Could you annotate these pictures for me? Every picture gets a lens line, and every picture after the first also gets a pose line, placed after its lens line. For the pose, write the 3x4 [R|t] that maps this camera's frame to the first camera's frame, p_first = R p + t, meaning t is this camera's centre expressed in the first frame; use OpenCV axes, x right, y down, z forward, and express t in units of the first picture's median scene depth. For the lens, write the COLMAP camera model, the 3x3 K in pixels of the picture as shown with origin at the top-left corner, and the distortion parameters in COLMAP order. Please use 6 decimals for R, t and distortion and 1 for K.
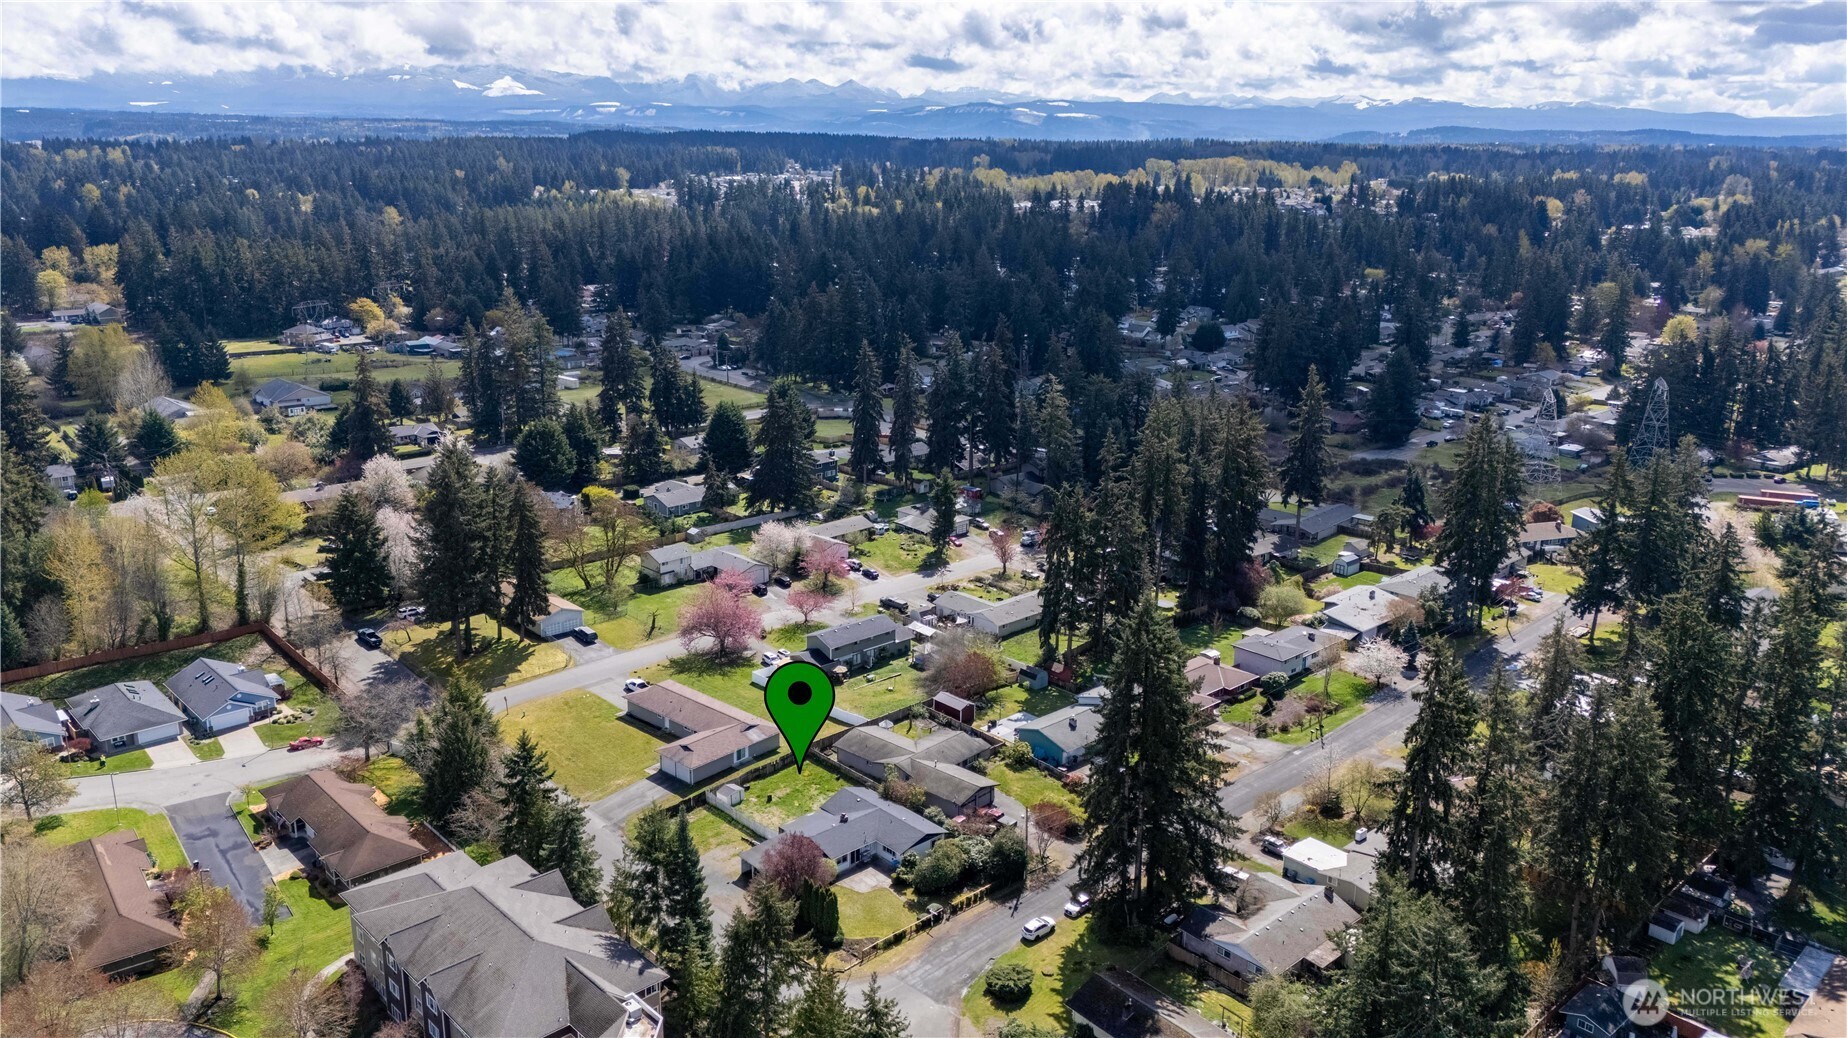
lens RADIAL K [[1351.5, 0, 920.2], [0, 1351.5, 501.8], [0, 0, 1]] dist [0.083060, -0.080250]
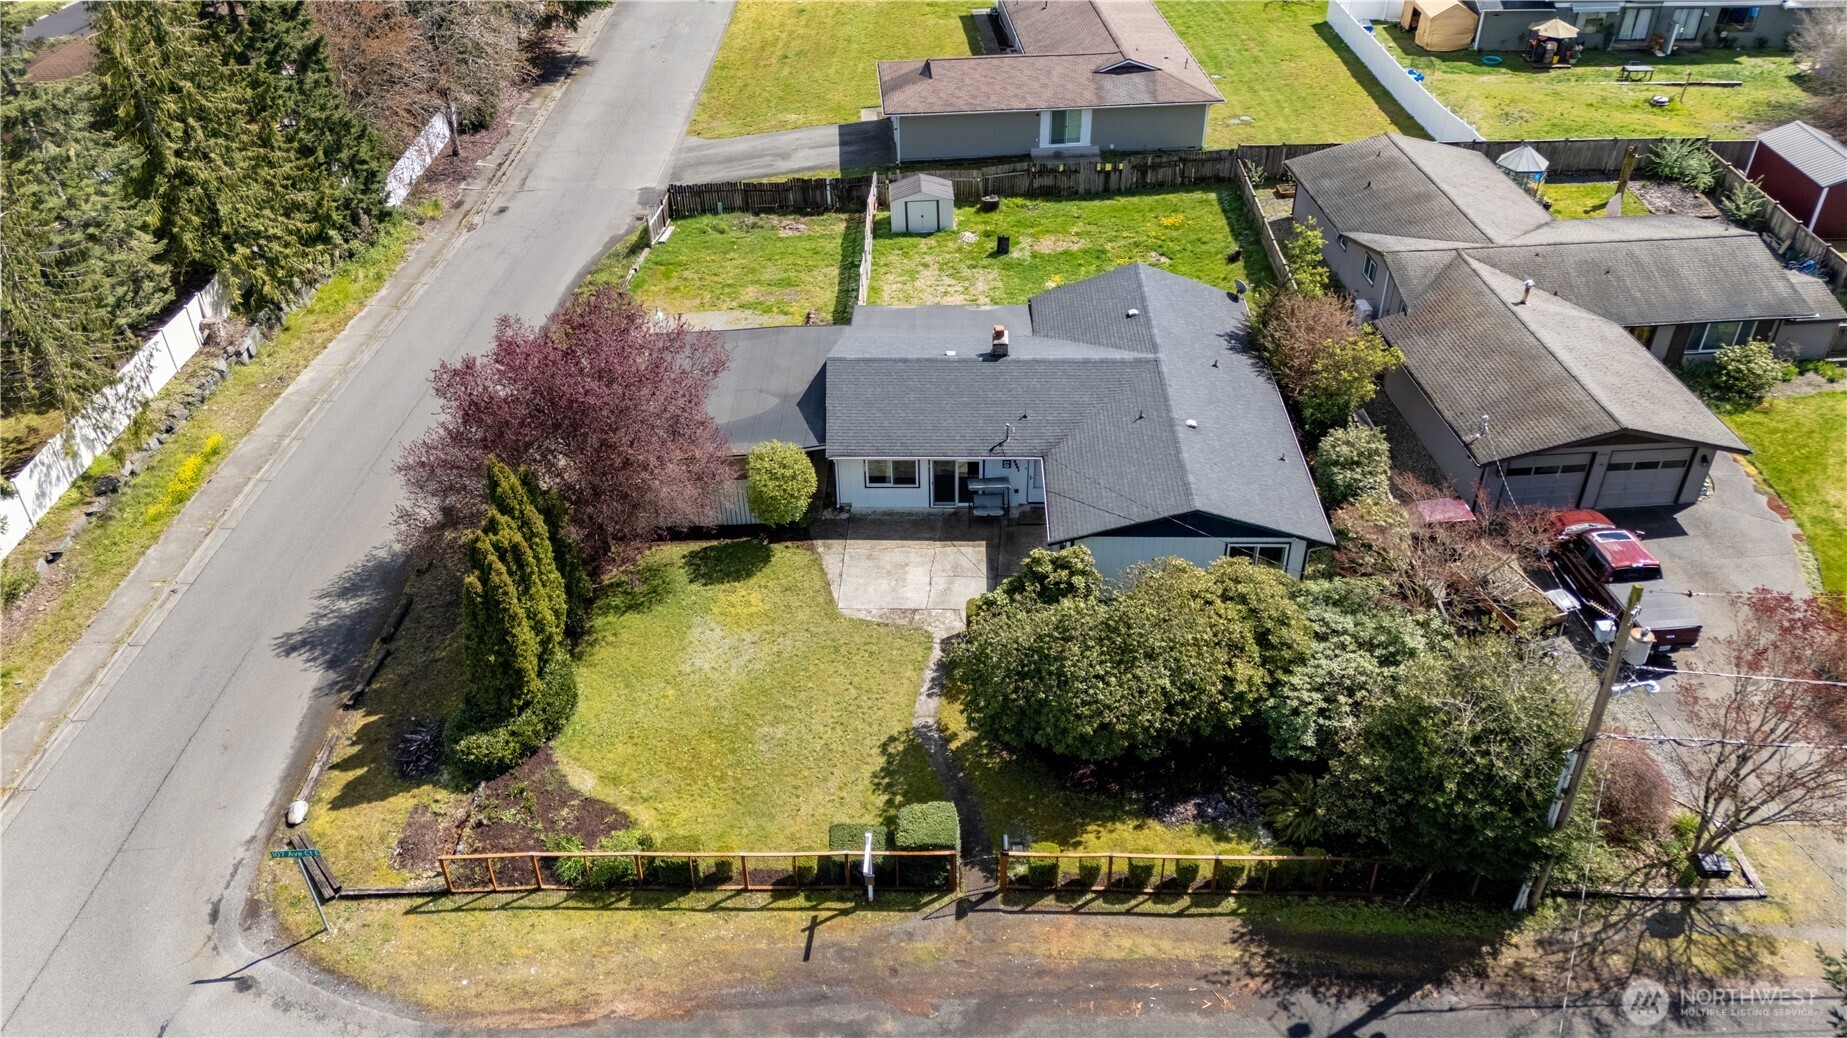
lens RADIAL K [[1351.5, 0, 923.6], [0, 1351.5, 522.2], [0, 0, 1]] dist [0.083060, -0.080250]
pose [[0.726299, 0.391555, -0.564955, 0.084397], [-0.165054, 0.897196, 0.409630, 0.132023], [0.667268, -0.204266, 0.716260, 0.664912]]
